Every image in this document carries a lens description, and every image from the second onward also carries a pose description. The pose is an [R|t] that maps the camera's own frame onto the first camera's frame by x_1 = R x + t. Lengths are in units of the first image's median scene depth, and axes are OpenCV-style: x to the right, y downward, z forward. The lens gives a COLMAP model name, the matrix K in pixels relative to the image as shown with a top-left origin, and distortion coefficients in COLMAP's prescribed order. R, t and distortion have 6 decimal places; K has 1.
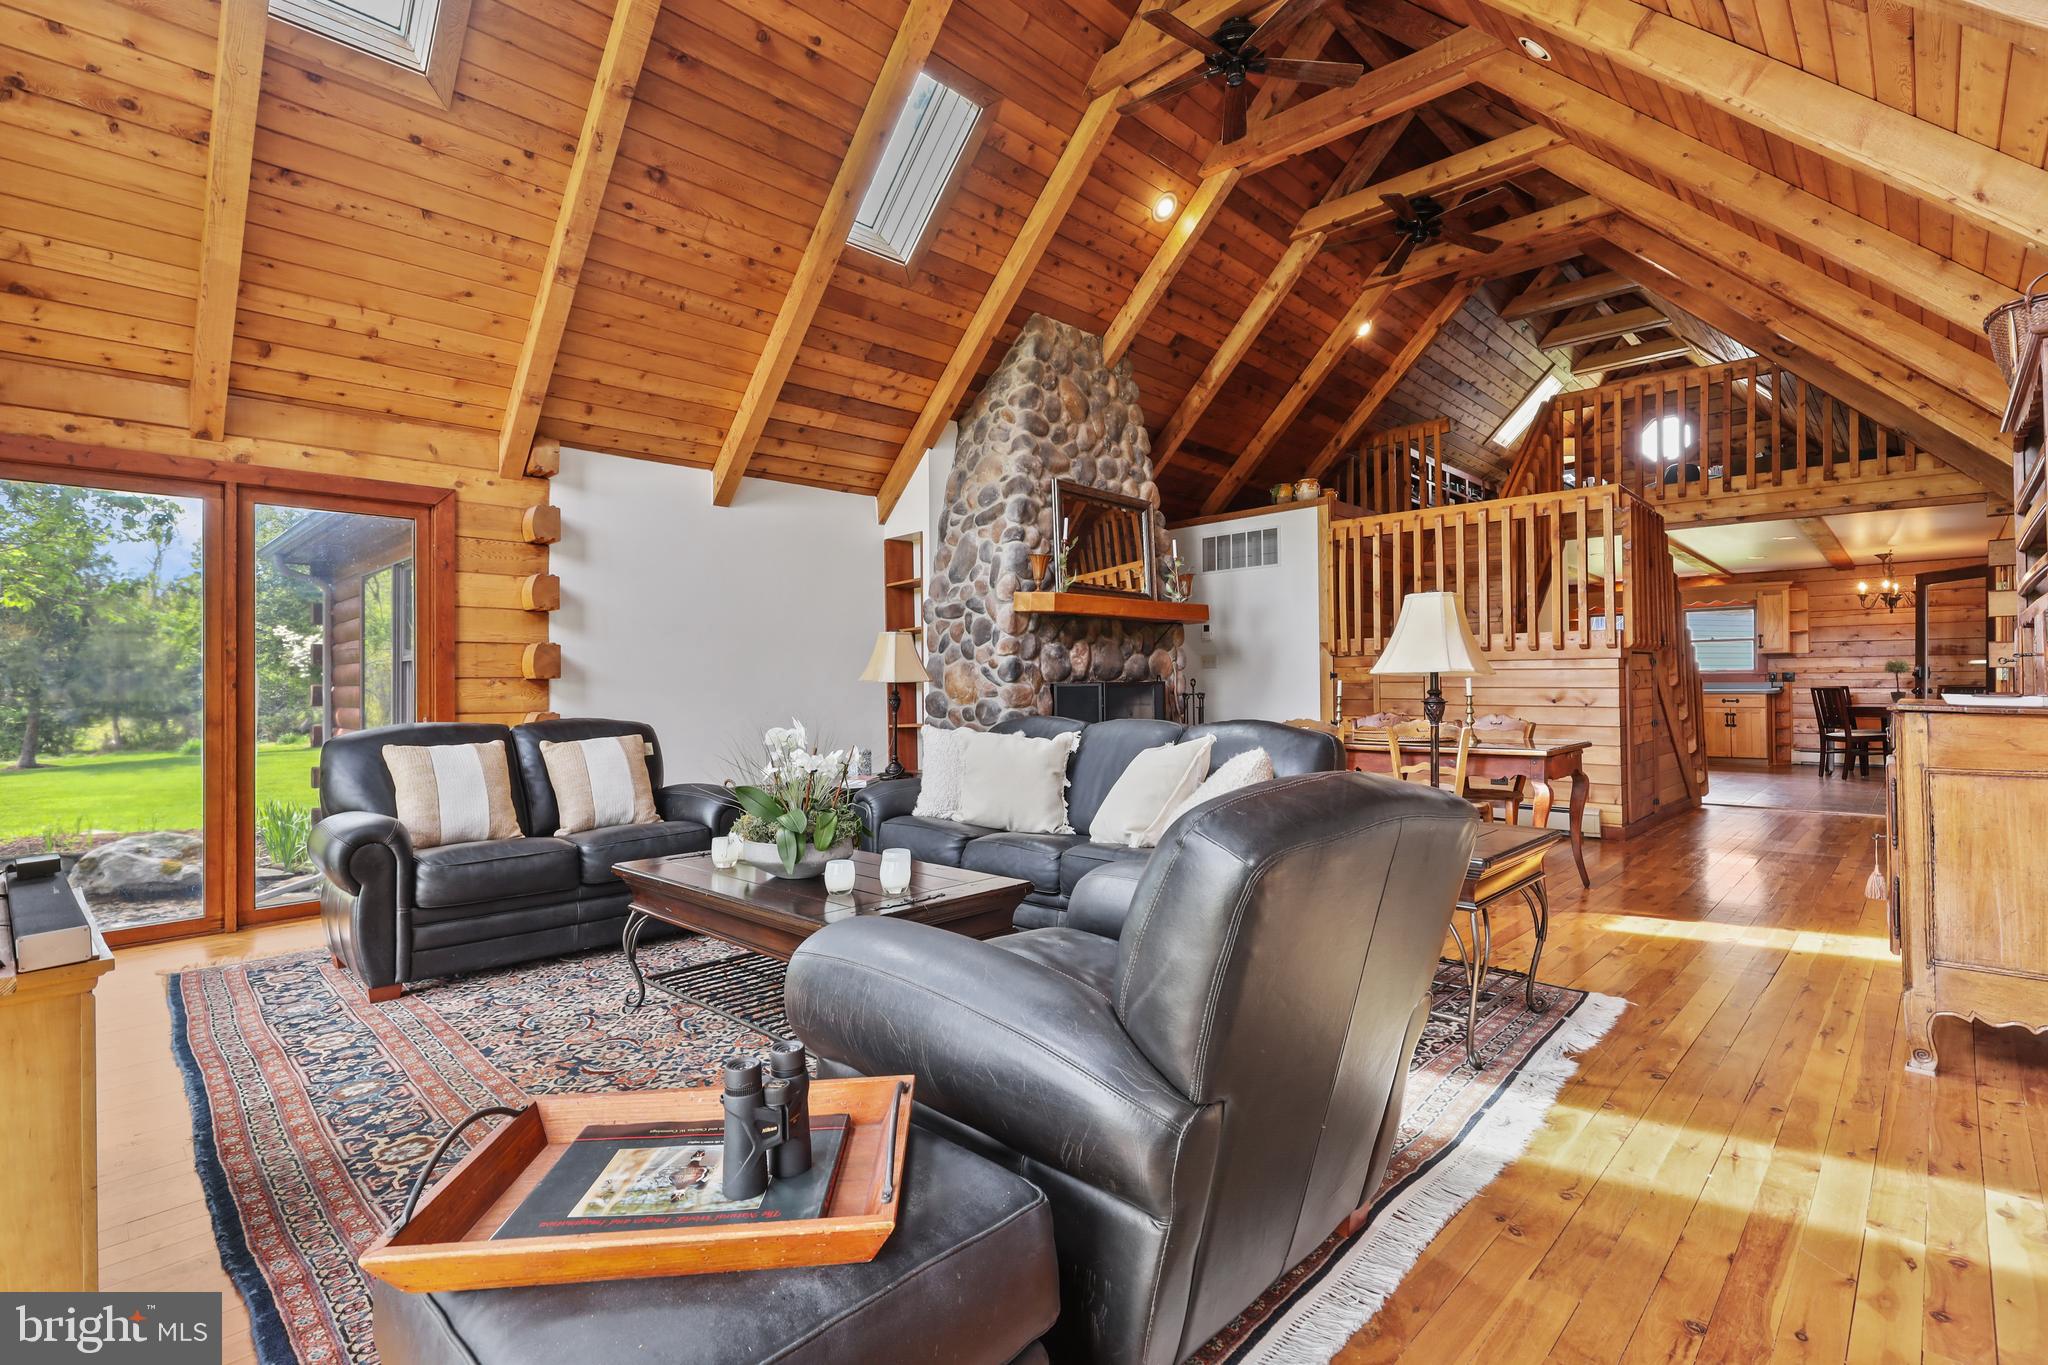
lens RADIAL K [[948.2, 0, 1031.3], [0, 948.2, 668.7], [0, 0, 1]] dist [-0.004250, -0.000926]
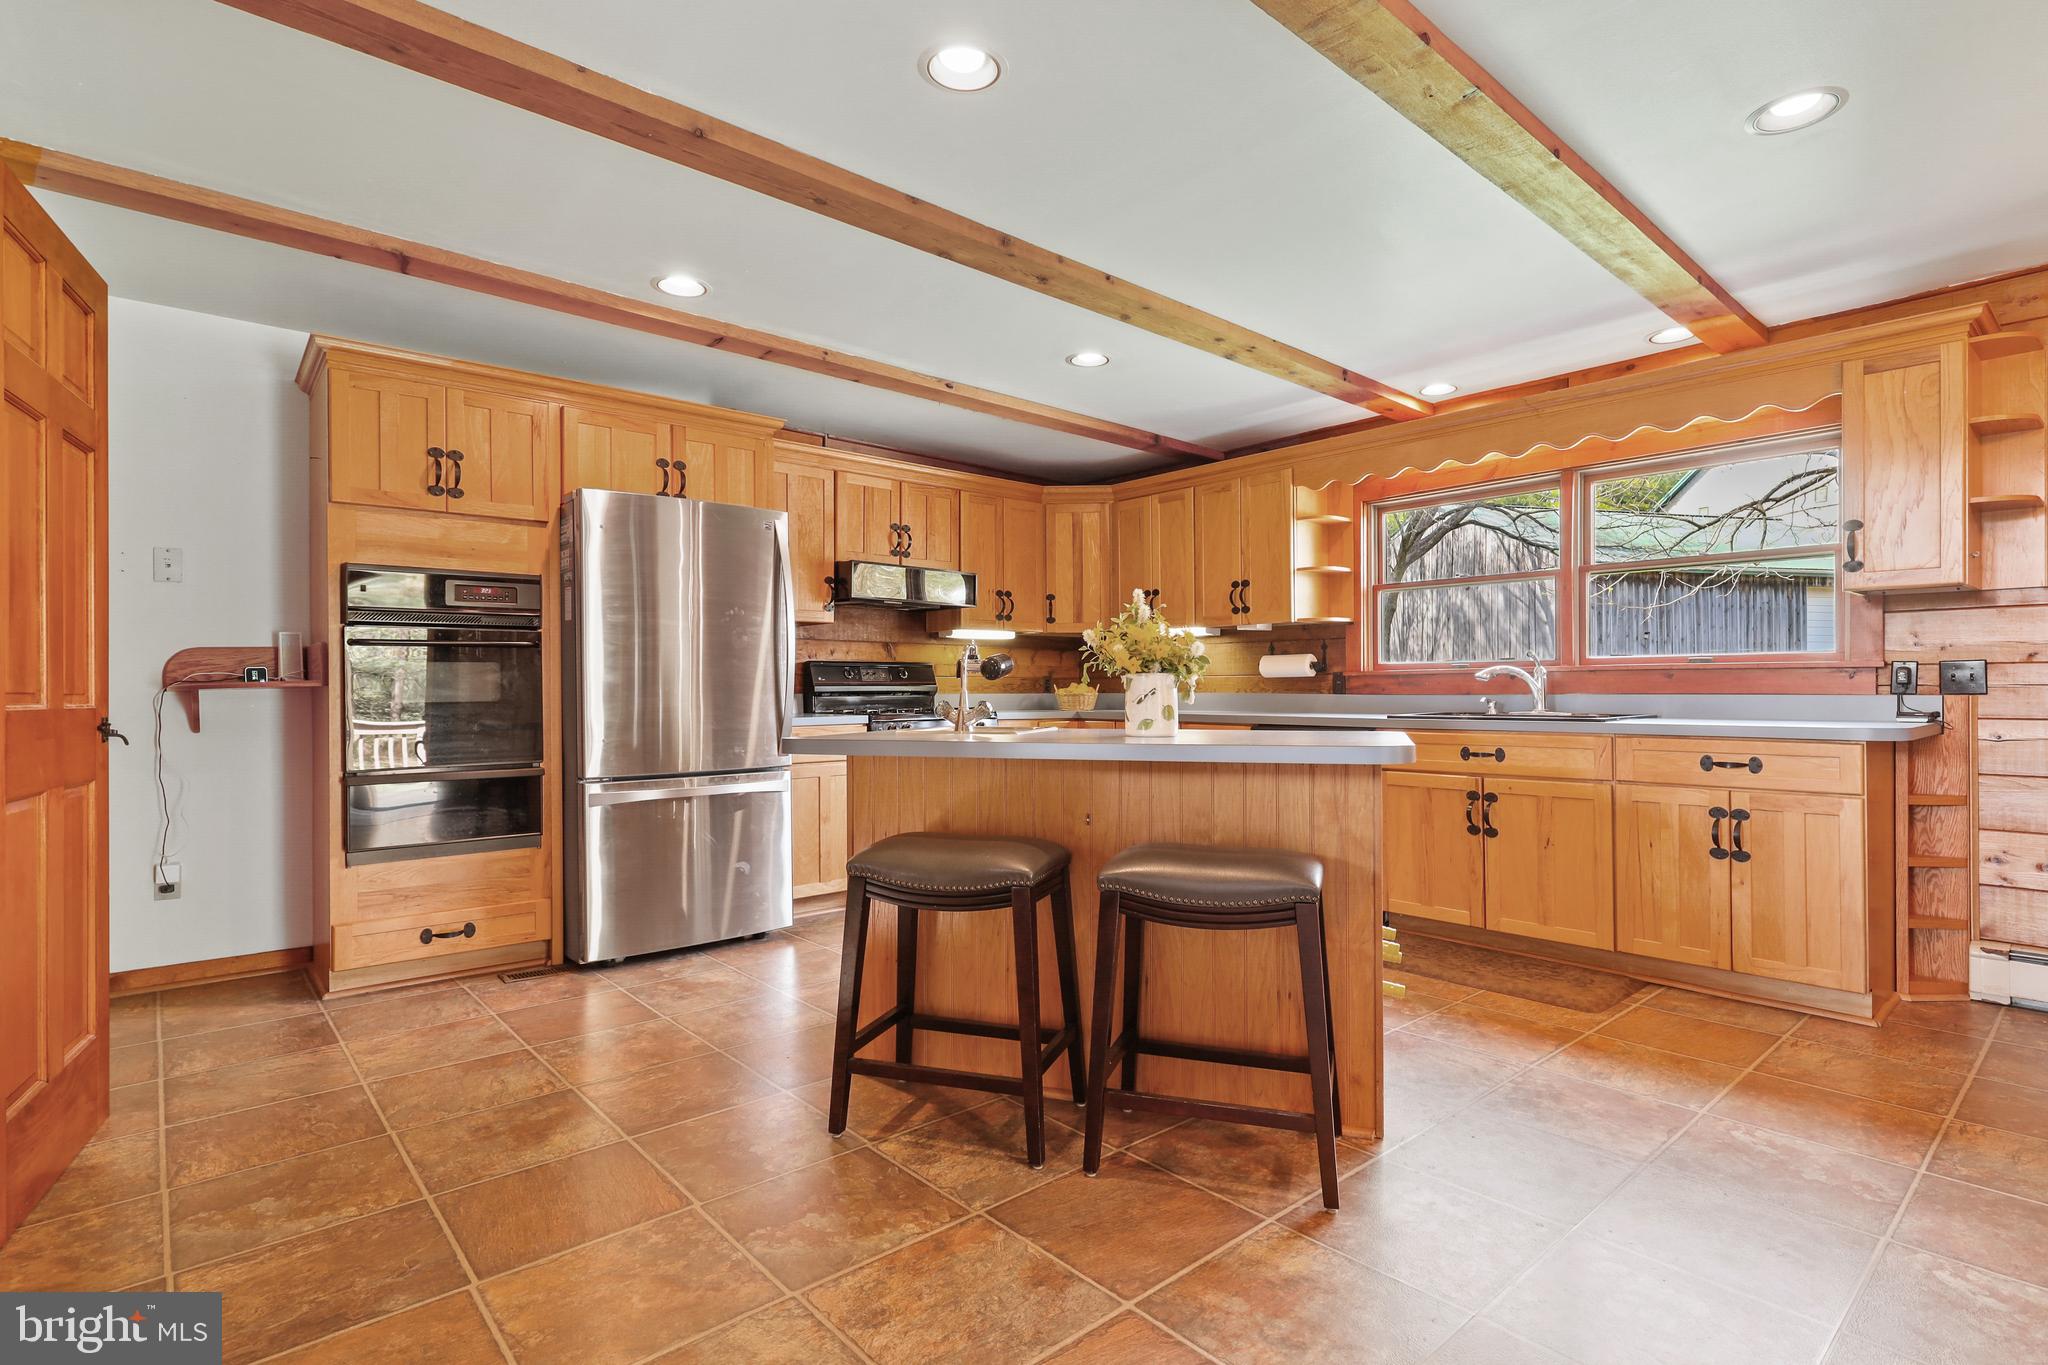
lens RADIAL K [[996.6, 0, 1030.6], [0, 996.6, 687.8], [0, 0, 1]] dist [0.004948, -0.002649]
pose [[0.995610, 0.004064, -0.093510, 0.565653], [-0.003296, 0.999960, 0.008367, 0.010164], [0.093540, -0.008022, 0.995583, 0.694559]]
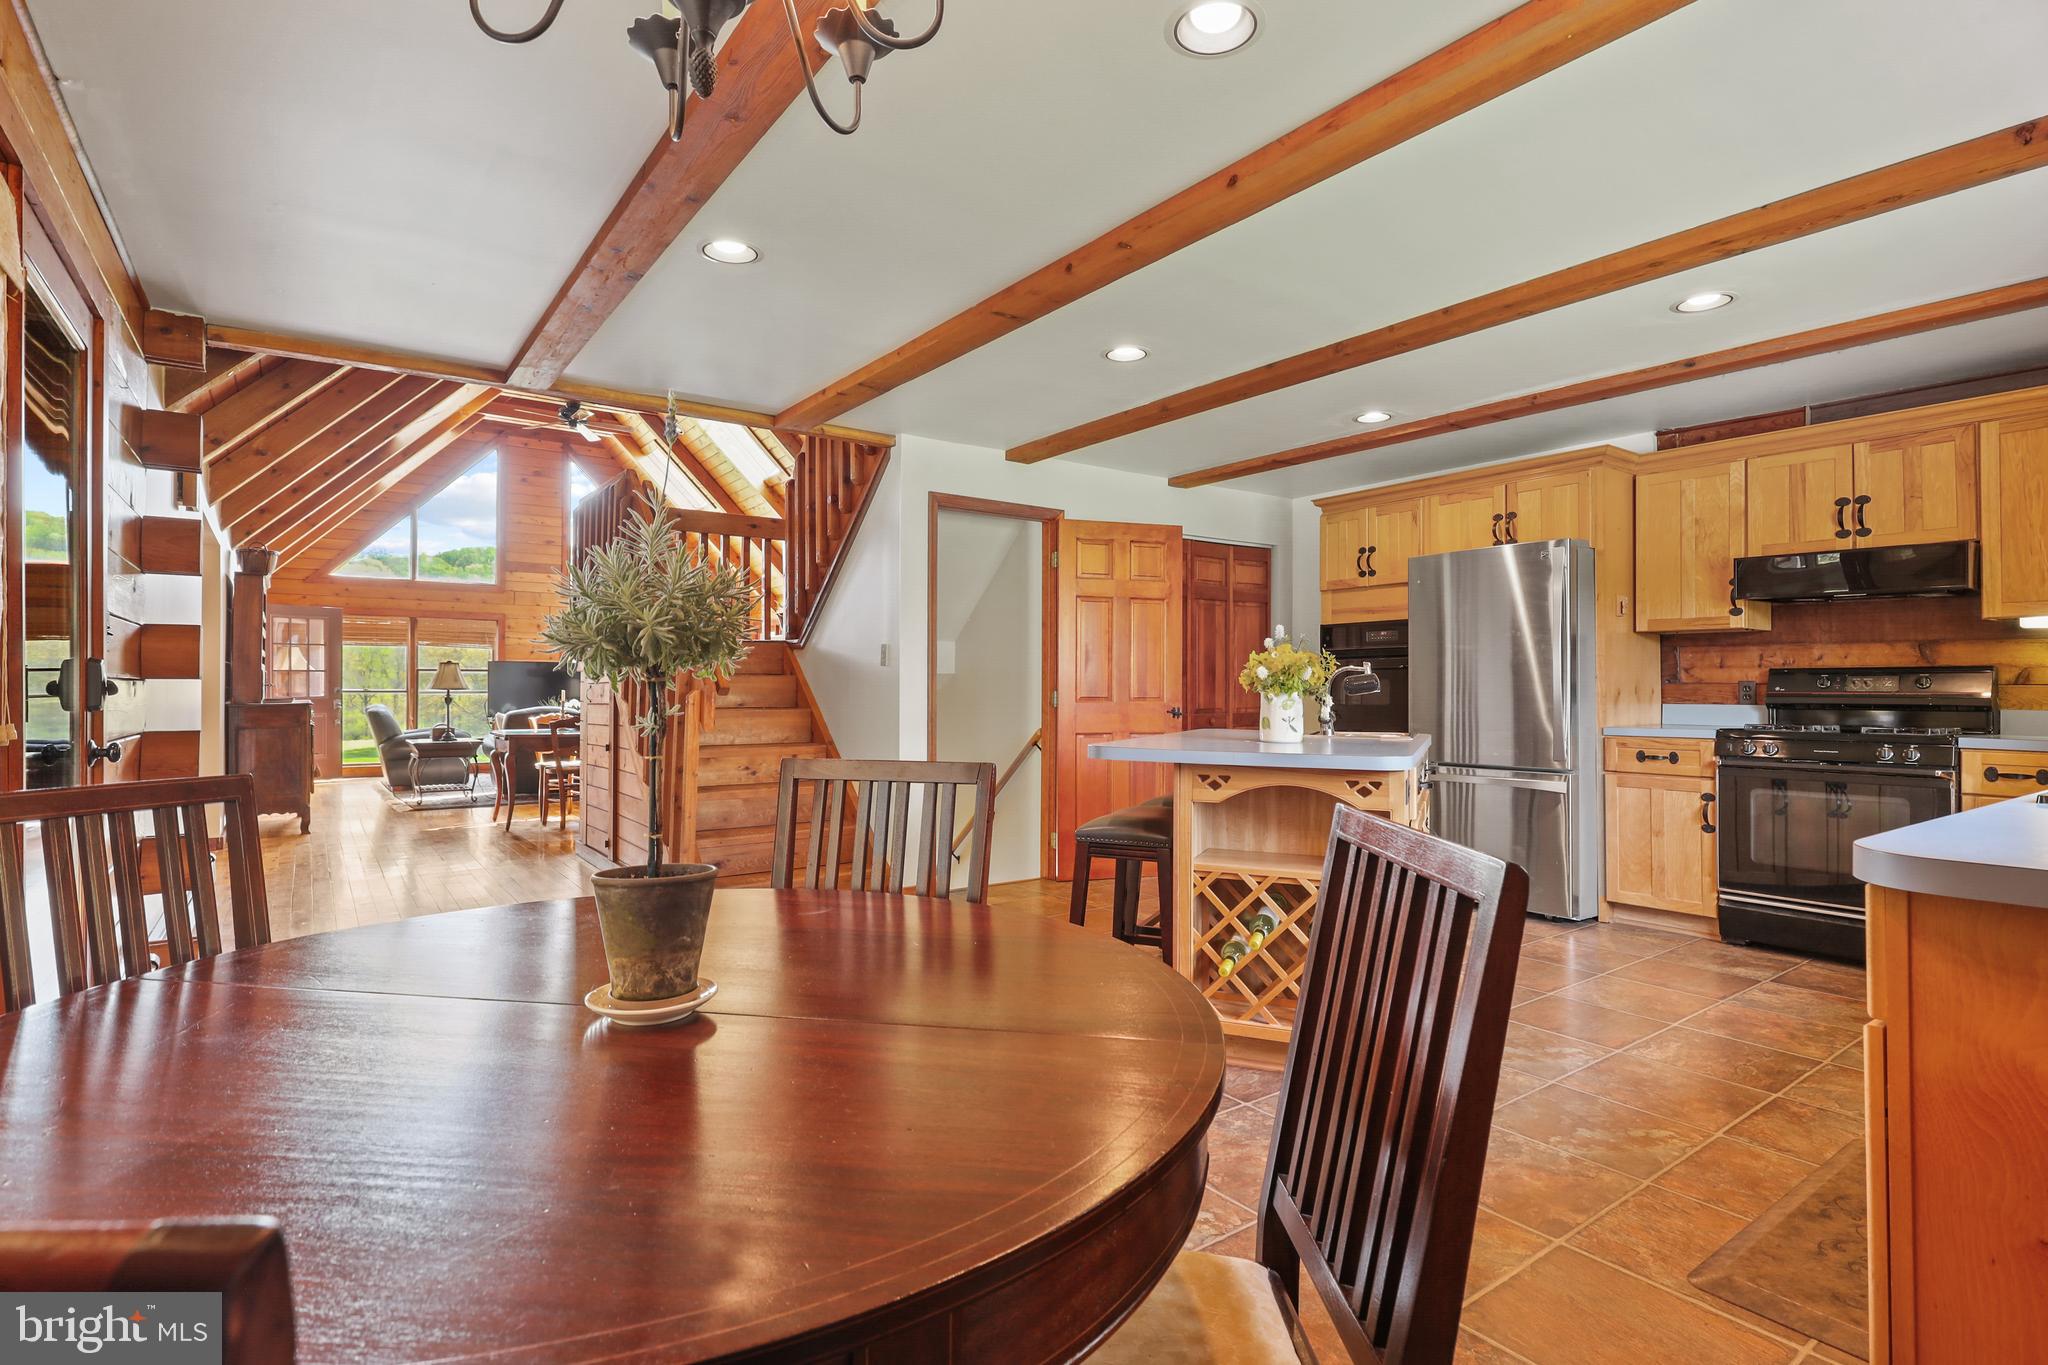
lens RADIAL K [[996.6, 0, 1038.3], [0, 996.6, 675.1], [0, 0, 1]] dist [0.004948, -0.002649]
pose [[-0.169949, -0.005666, -0.985437, 0.874245], [0.006788, 0.999953, -0.006920, 0.005307], [0.985429, -0.007865, -0.169903, 0.910883]]
